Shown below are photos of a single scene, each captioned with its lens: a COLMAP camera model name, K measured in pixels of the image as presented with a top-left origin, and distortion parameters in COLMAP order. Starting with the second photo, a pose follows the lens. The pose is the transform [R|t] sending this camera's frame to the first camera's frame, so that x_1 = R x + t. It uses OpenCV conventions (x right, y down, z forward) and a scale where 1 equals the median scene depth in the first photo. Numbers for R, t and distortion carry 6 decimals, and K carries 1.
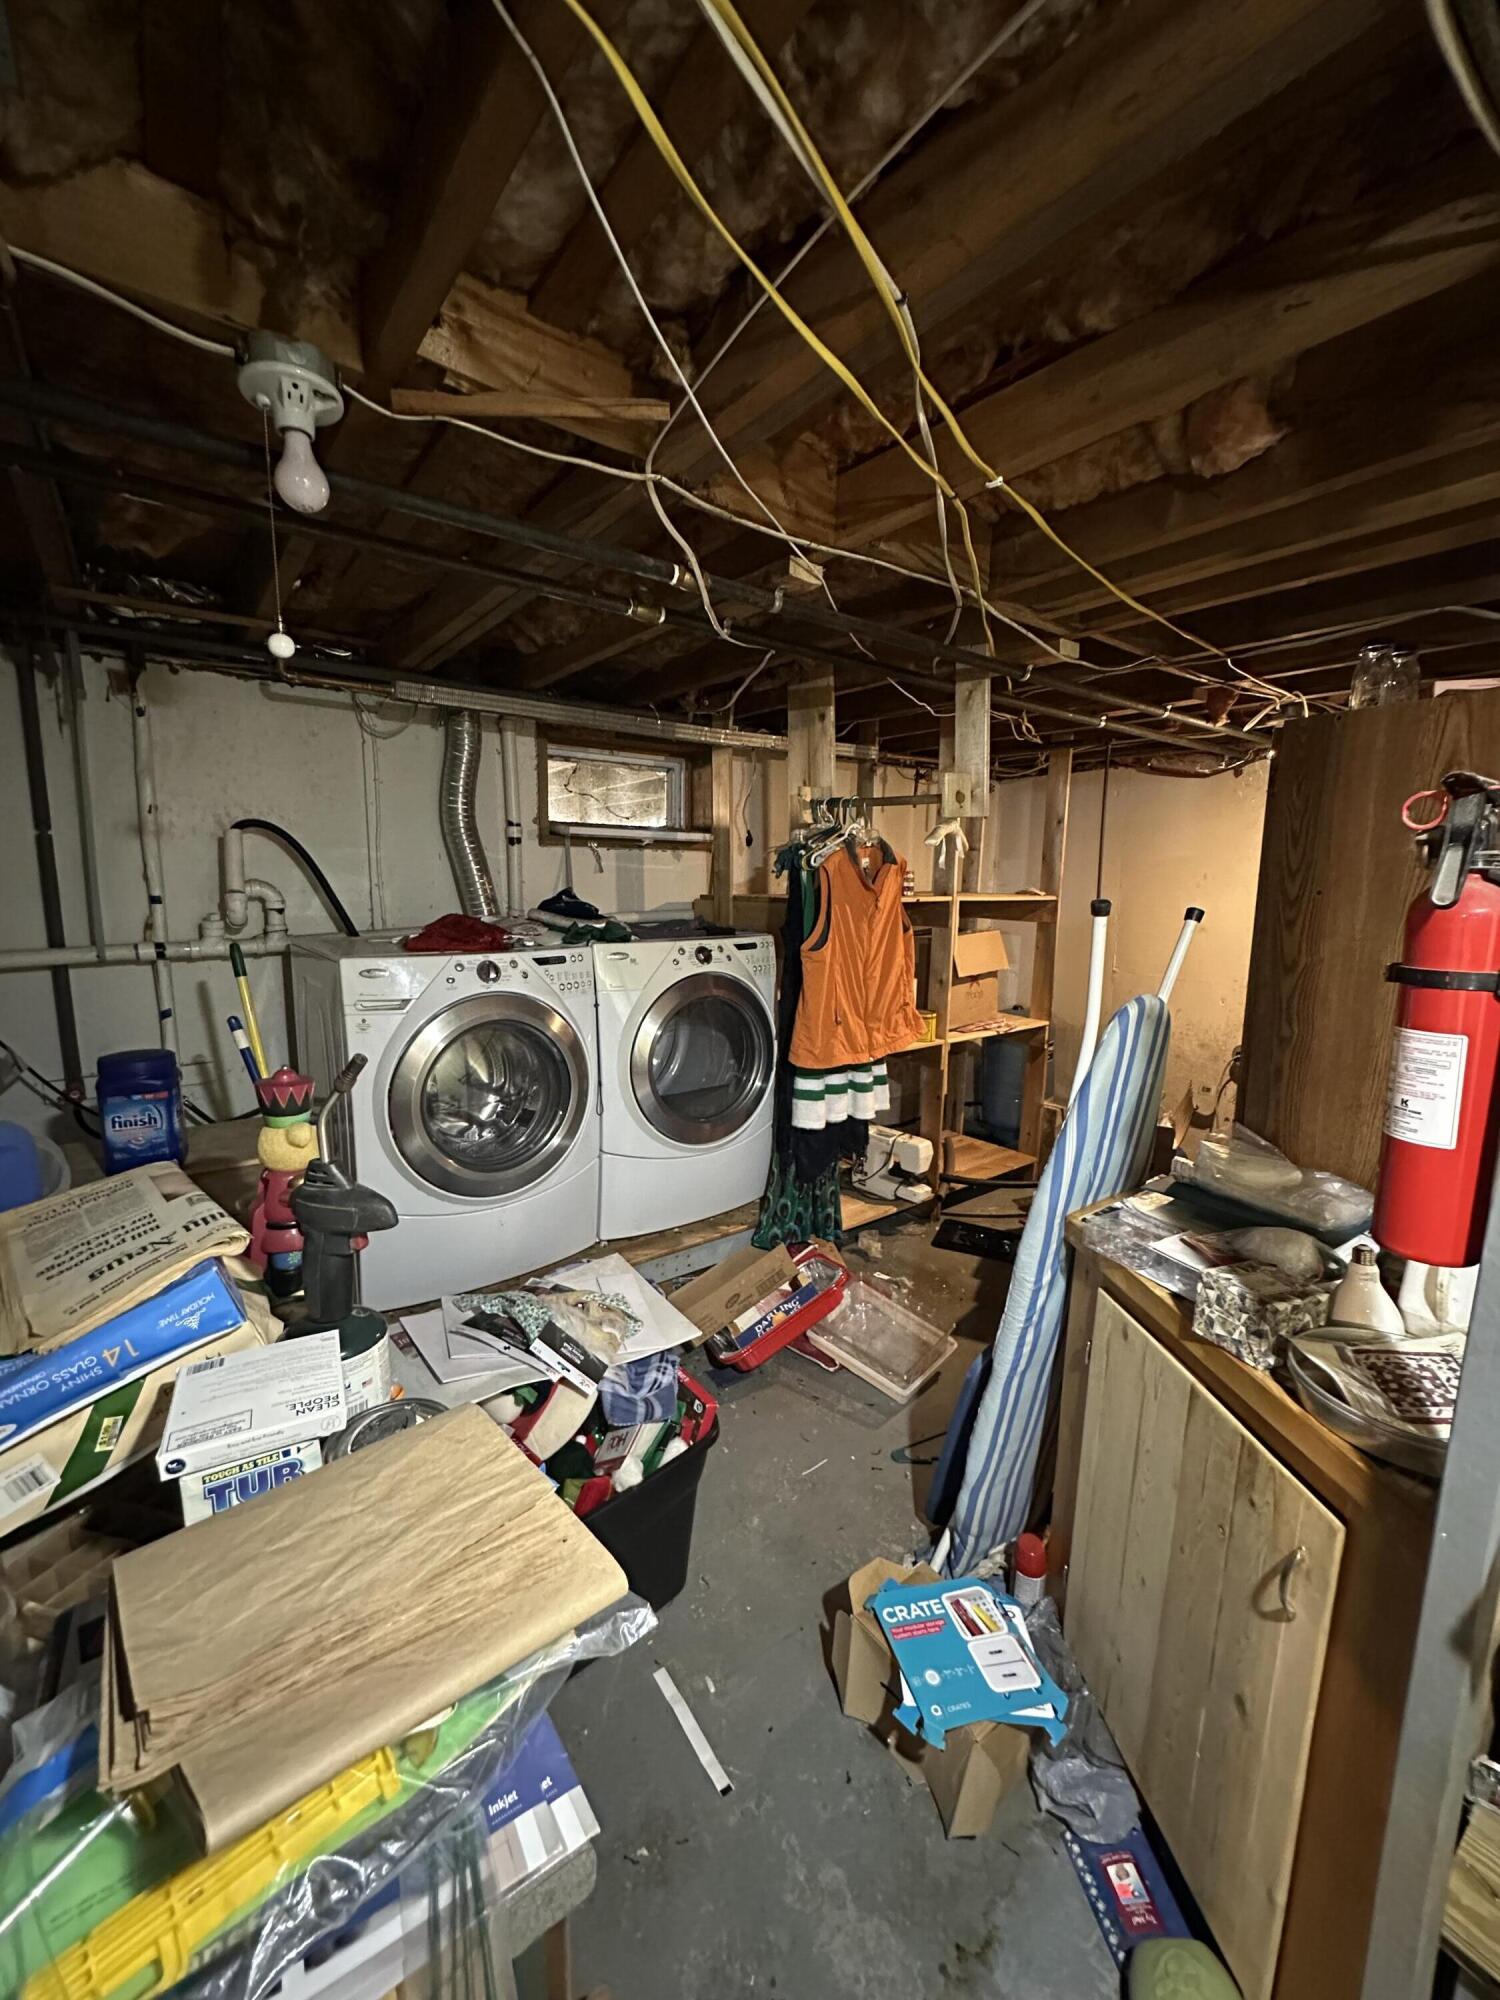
lens RADIAL K [[798.2, 0, 753.5], [0, 798.2, 998.4], [0, 0, 1]] dist [-0.001026, -0.000112]
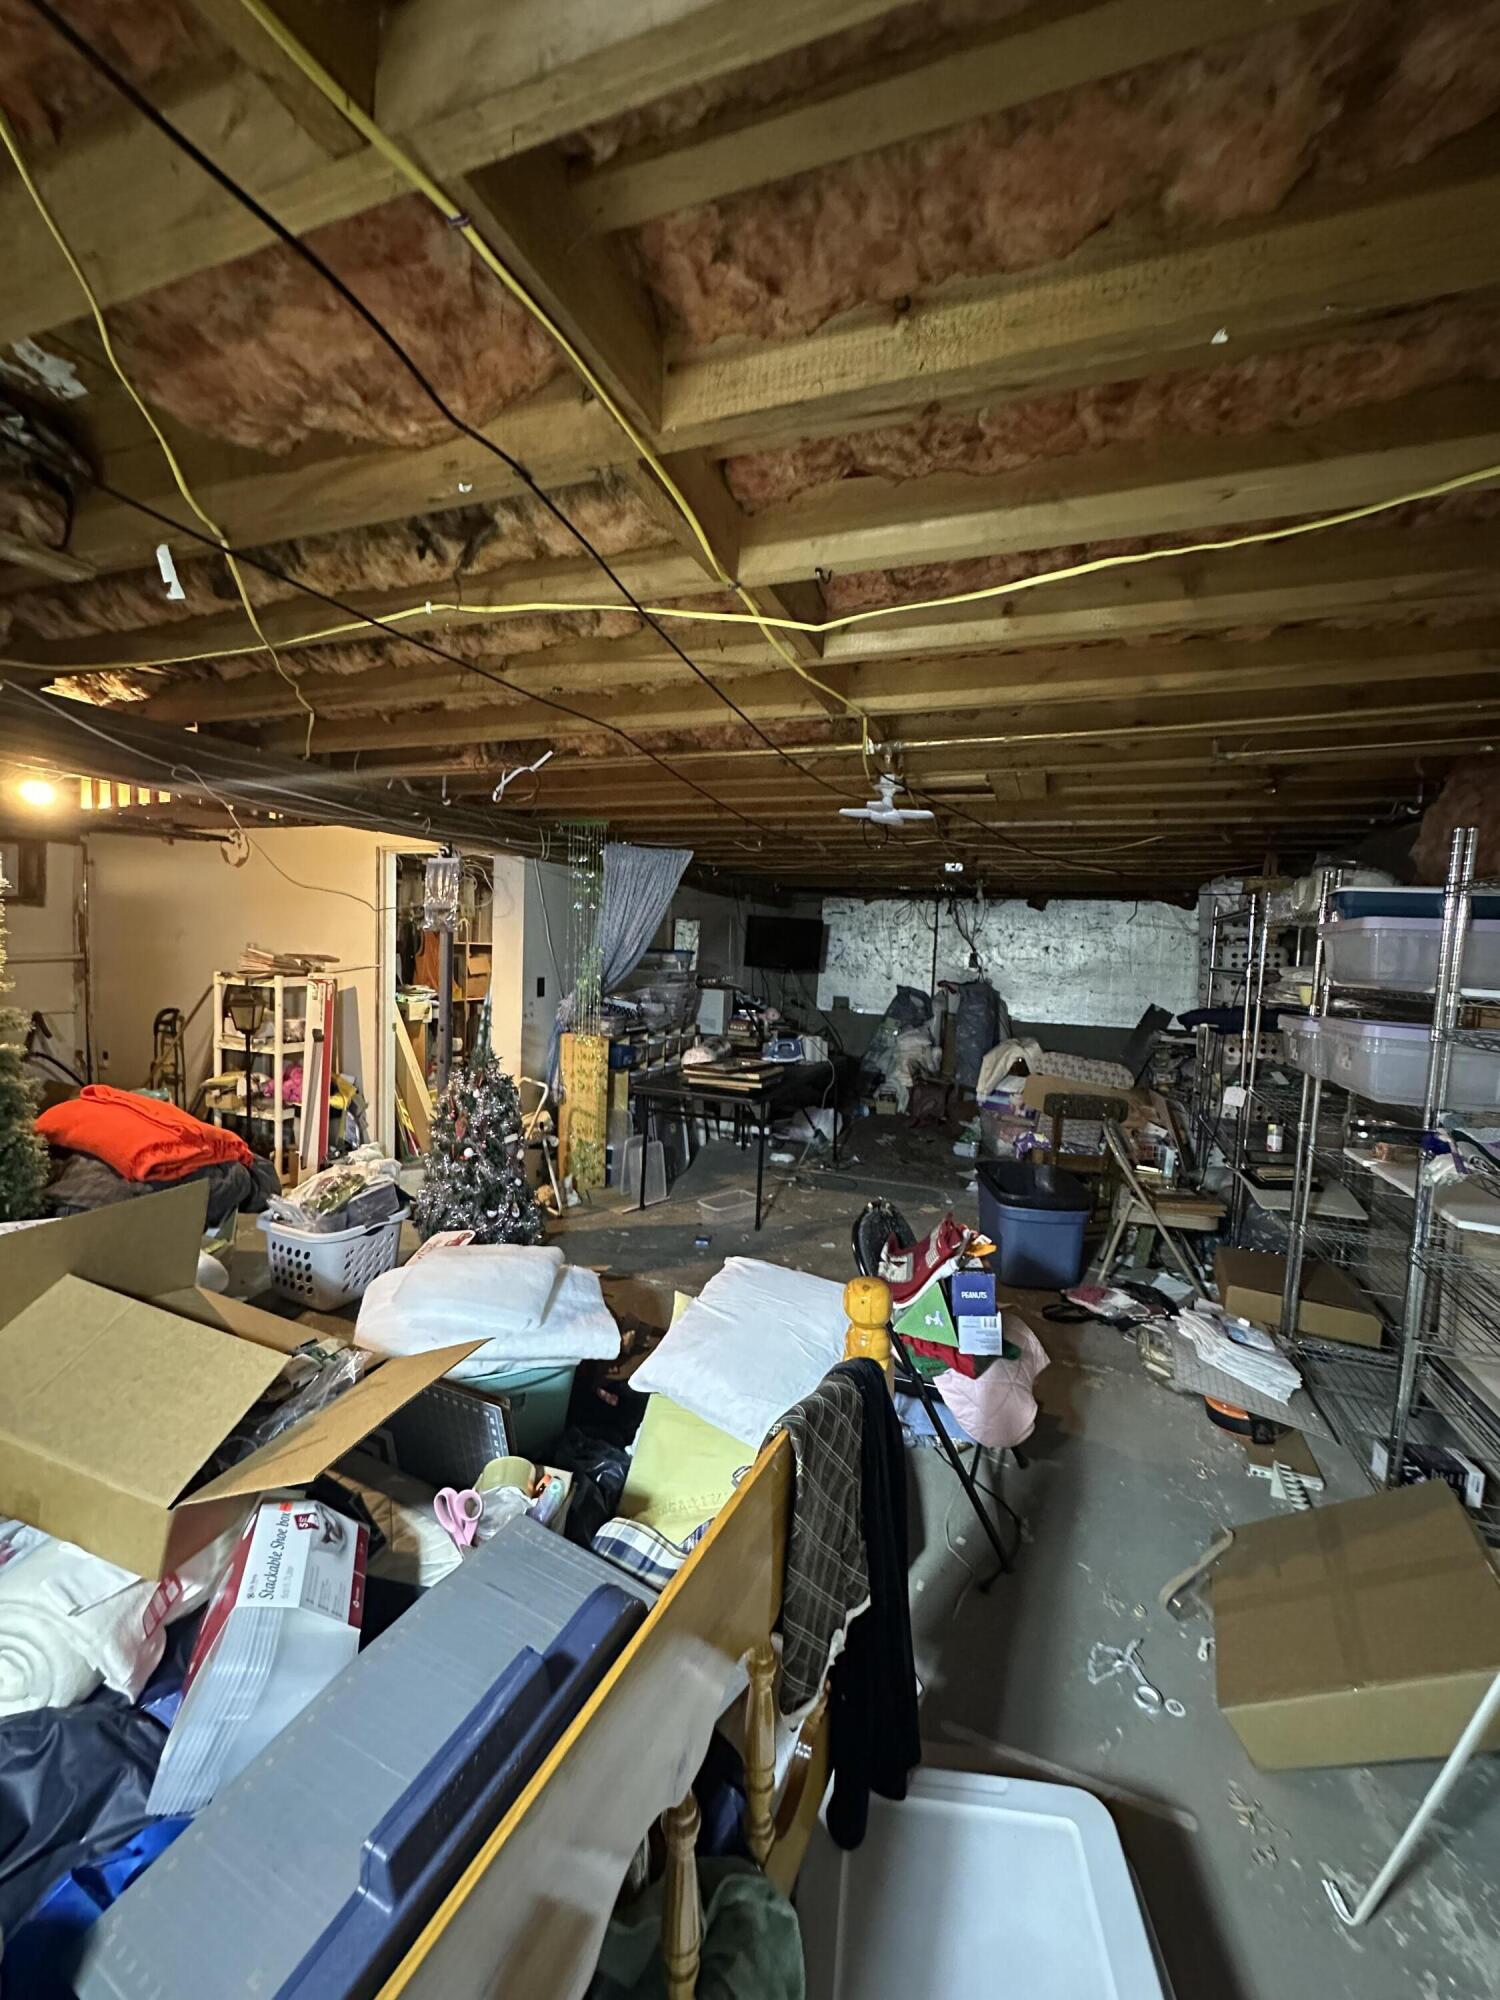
lens RADIAL K [[798.2, 0, 747.1], [0, 798.2, 999.4], [0, 0, 1]] dist [-0.001026, -0.000112]
pose [[0.841412, -0.025041, 0.539814, -0.371256], [0.060796, 0.996970, -0.048515, 0.227033], [-0.536964, 0.073640, 0.840385, -1.581063]]
